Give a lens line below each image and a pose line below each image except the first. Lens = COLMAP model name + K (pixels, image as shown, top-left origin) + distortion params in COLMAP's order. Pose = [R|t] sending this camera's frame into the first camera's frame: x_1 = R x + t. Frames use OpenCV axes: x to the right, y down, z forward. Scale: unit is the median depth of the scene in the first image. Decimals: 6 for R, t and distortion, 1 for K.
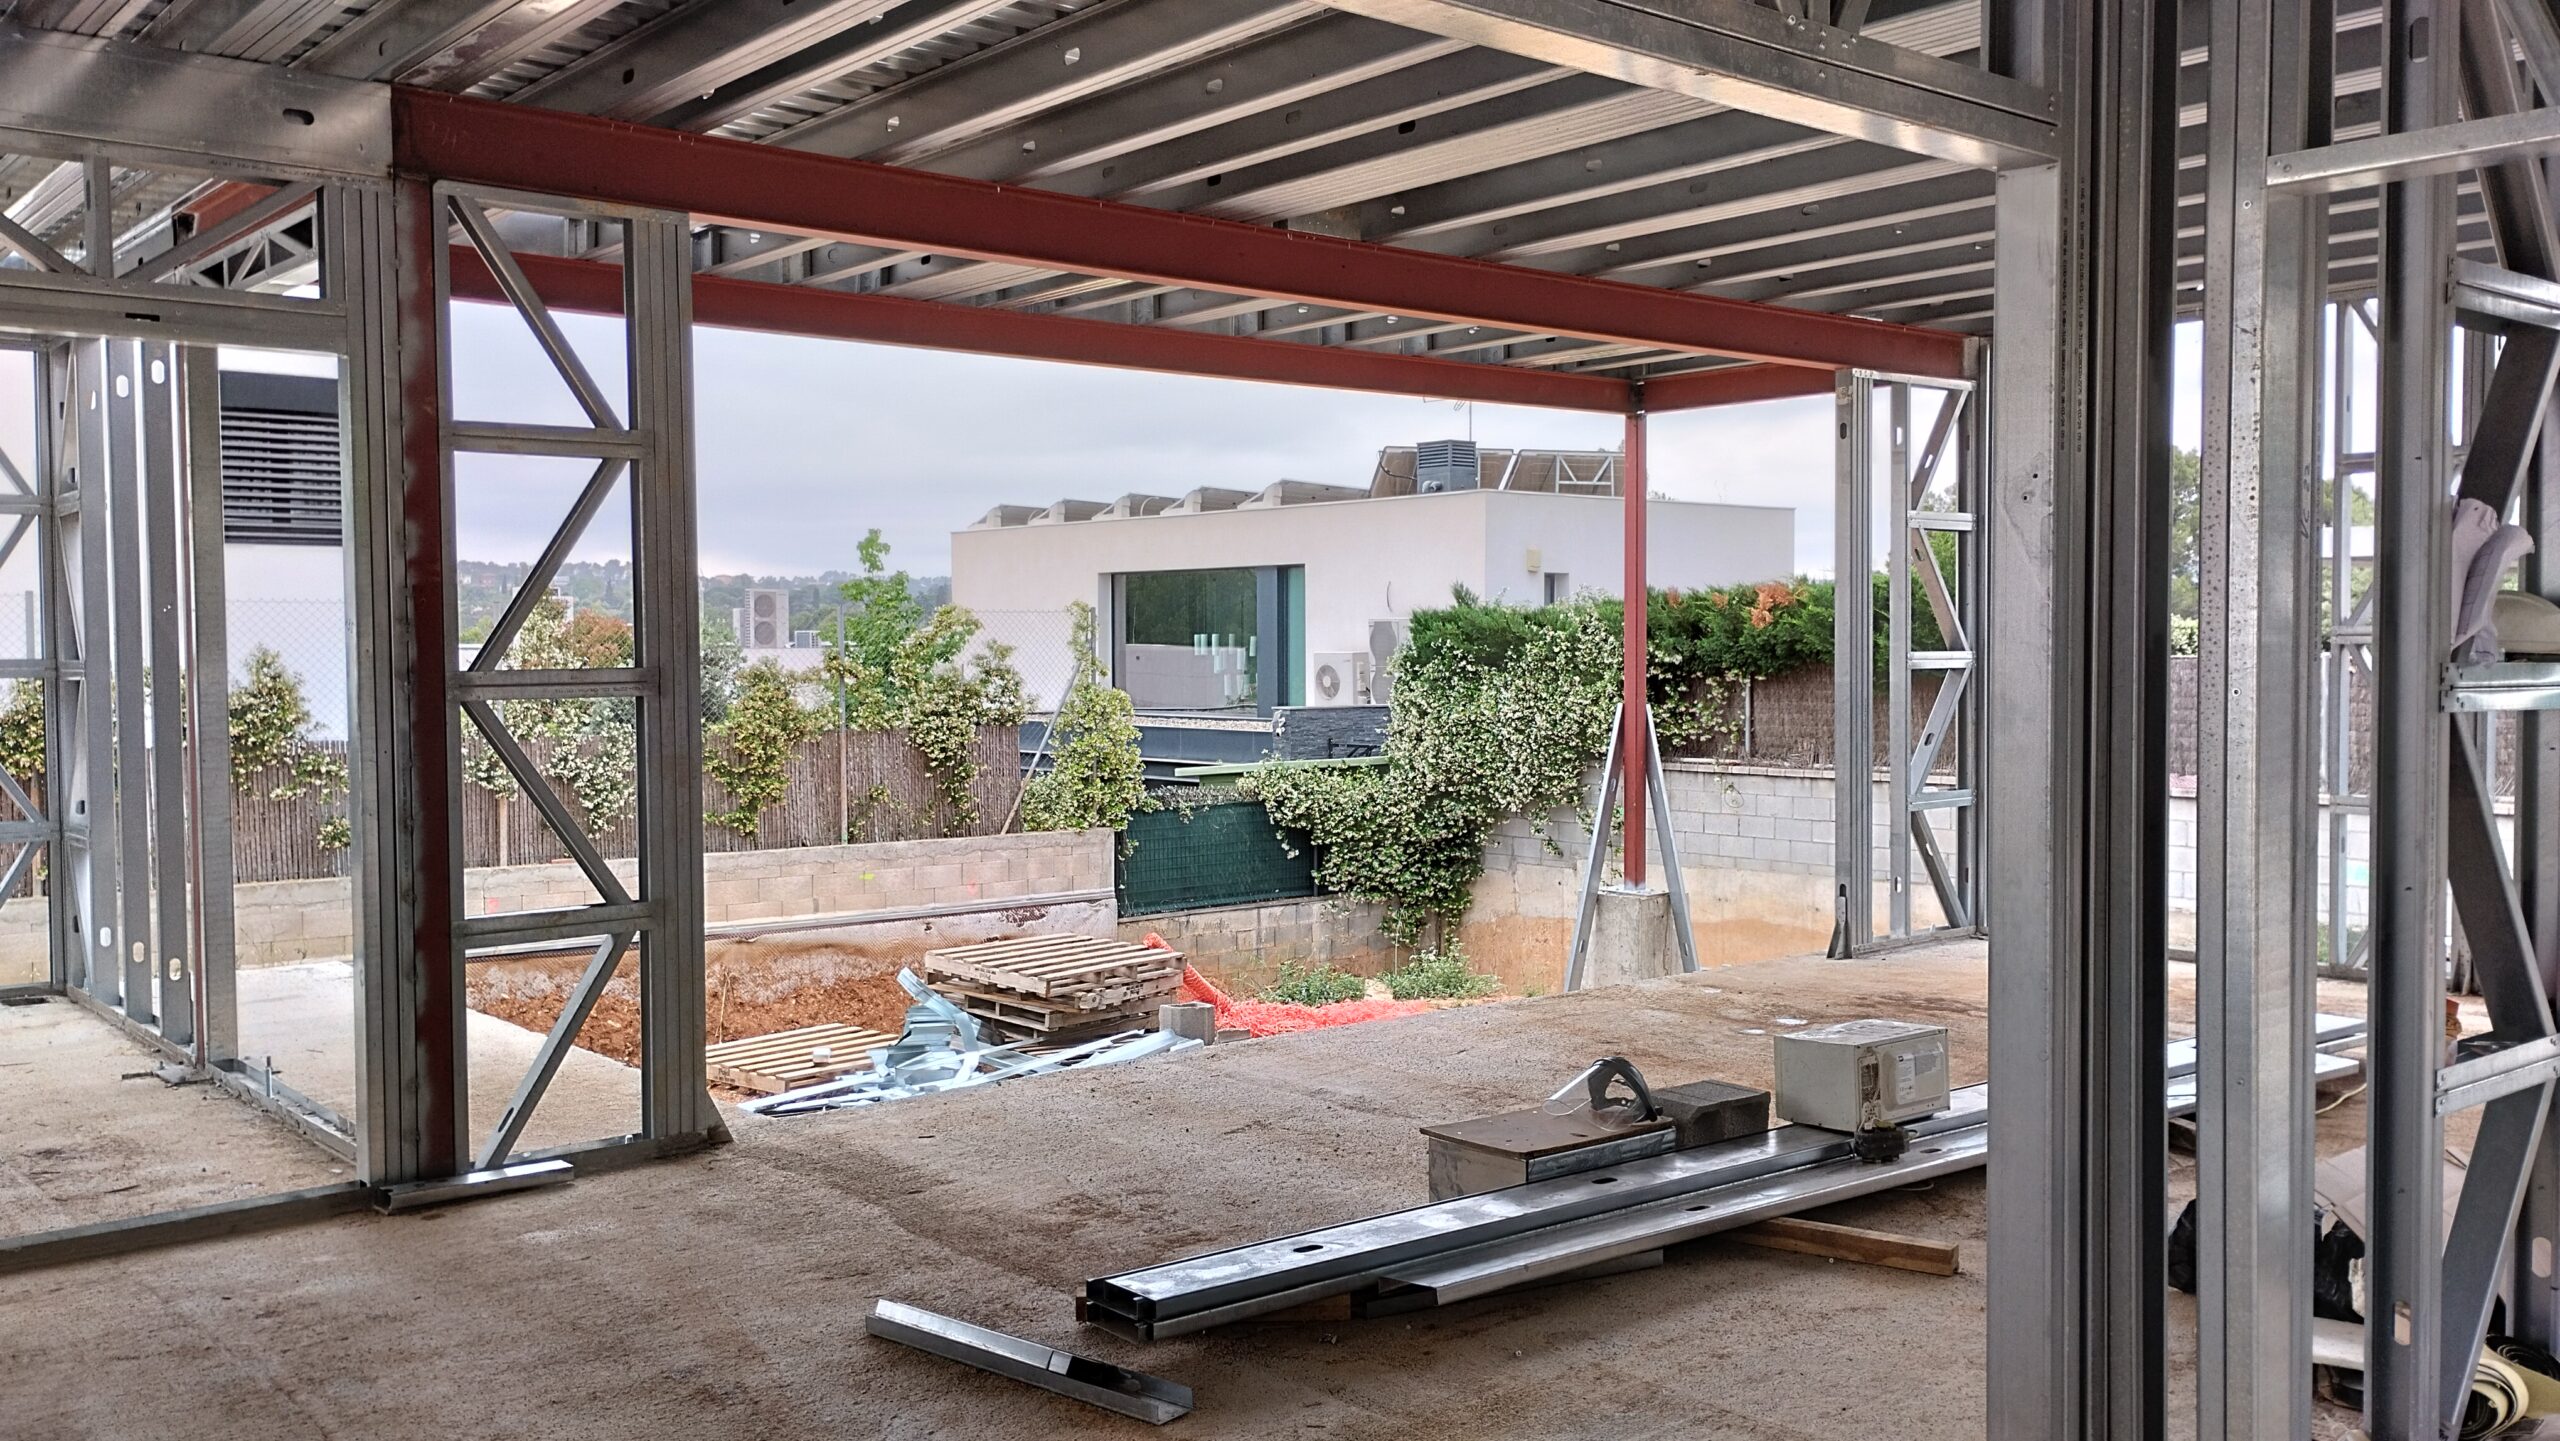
lens RADIAL K [[2158.4, 0, 1276.0], [0, 2158.4, 728.3], [0, 0, 1]] dist [-0.010883, -0.002200]
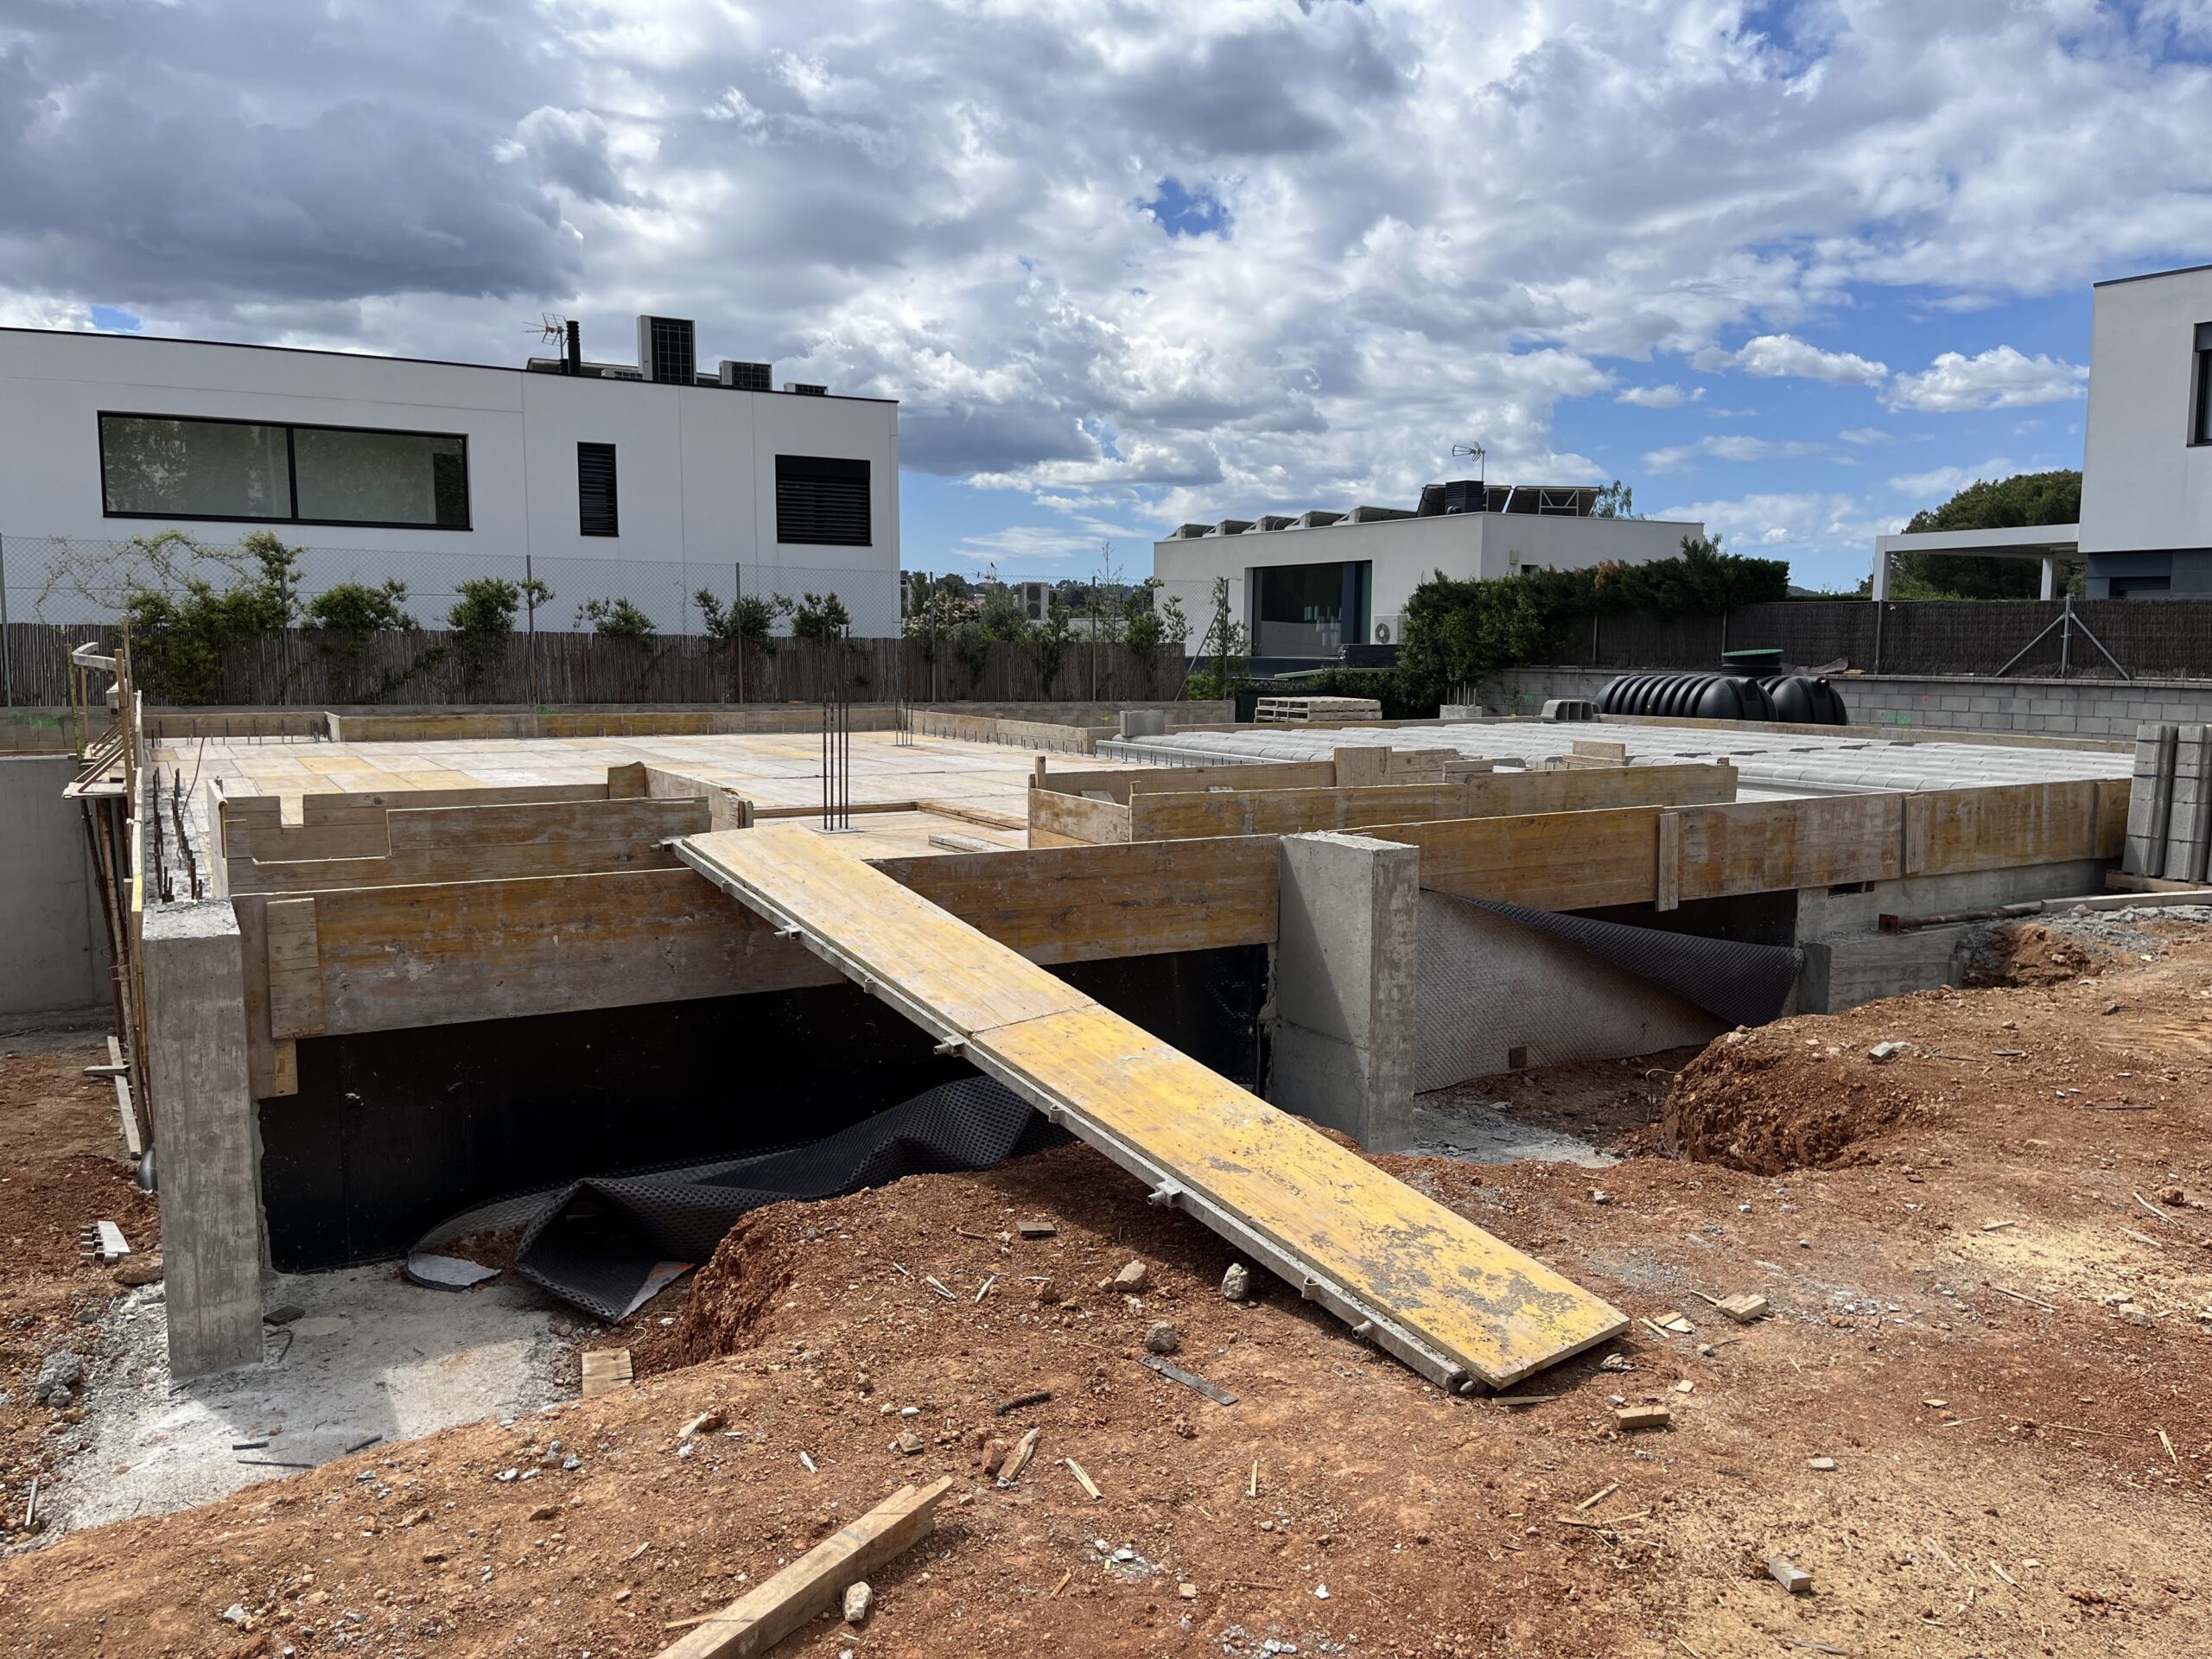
lens RADIAL K [[1686.9, 0, 1105.3], [0, 1686.9, 826.2], [0, 0, 1]] dist [-0.007556, -0.000370]
pose [[0.984833, 0.025635, -0.171599, 0.037039], [-0.012860, 0.997090, 0.075147, 0.026954], [0.173026, -0.071800, 0.982297, -0.253686]]
